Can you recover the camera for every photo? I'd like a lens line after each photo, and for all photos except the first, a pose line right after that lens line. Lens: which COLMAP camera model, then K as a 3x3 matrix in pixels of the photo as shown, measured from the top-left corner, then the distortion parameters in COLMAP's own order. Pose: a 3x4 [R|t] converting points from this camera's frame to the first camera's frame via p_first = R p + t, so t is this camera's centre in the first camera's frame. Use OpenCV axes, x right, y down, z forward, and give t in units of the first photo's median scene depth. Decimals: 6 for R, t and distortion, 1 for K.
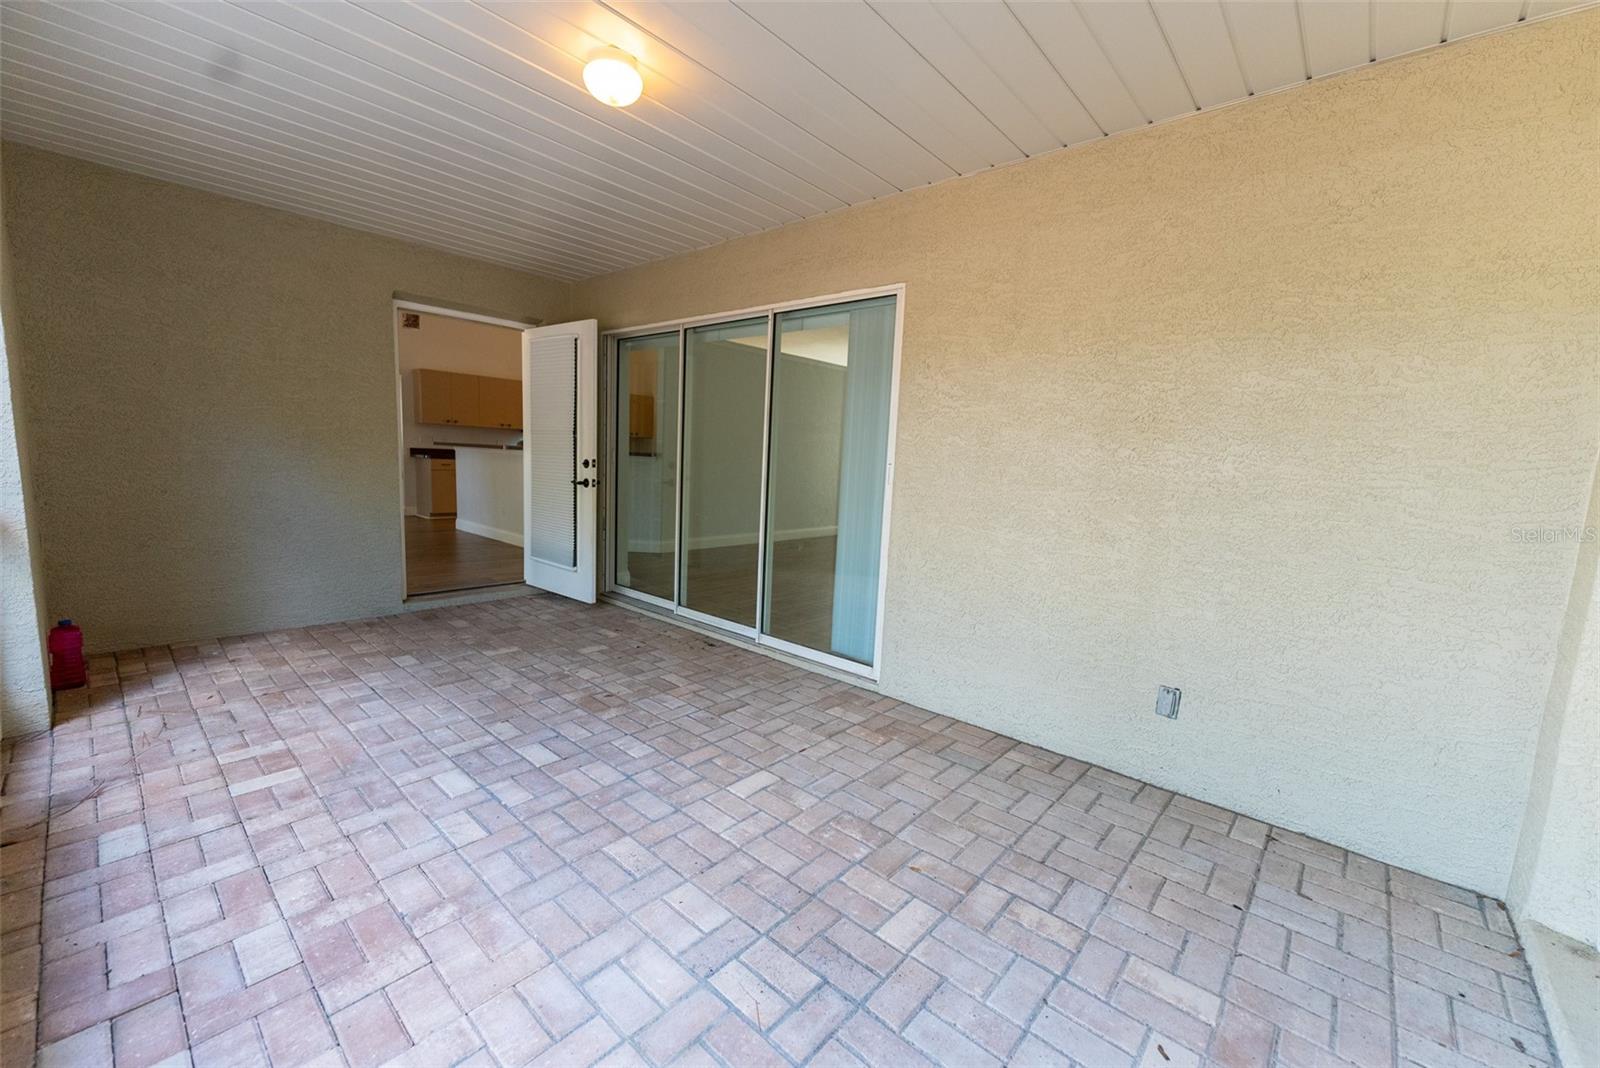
lens RADIAL K [[641.9, 0, 801.4], [0, 641.9, 537.4], [0, 0, 1]] dist [0.000192, -0.000834]
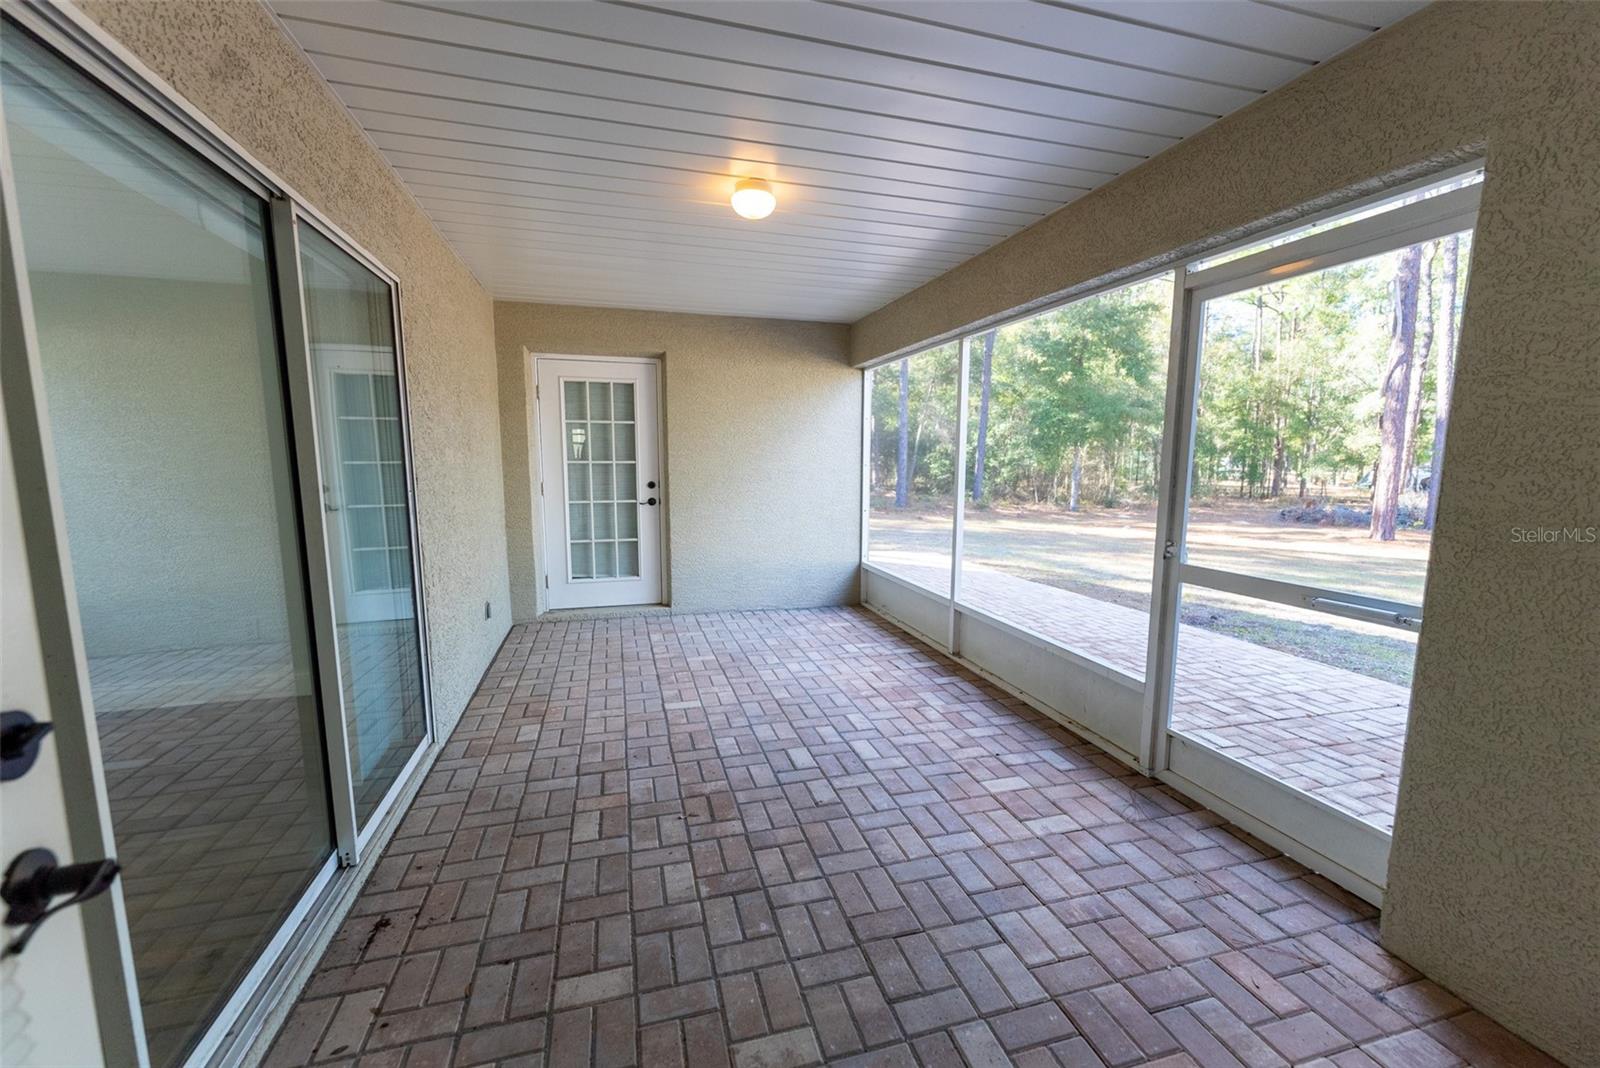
lens RADIAL K [[641.9, 0, 797.2], [0, 641.9, 539.8], [0, 0, 1]] dist [0.000192, -0.000834]
pose [[-0.843303, -0.119601, 0.523961, -0.987891], [0.023620, 0.965734, 0.258457, -0.345865], [-0.536919, 0.230333, -0.811582, 1.898697]]
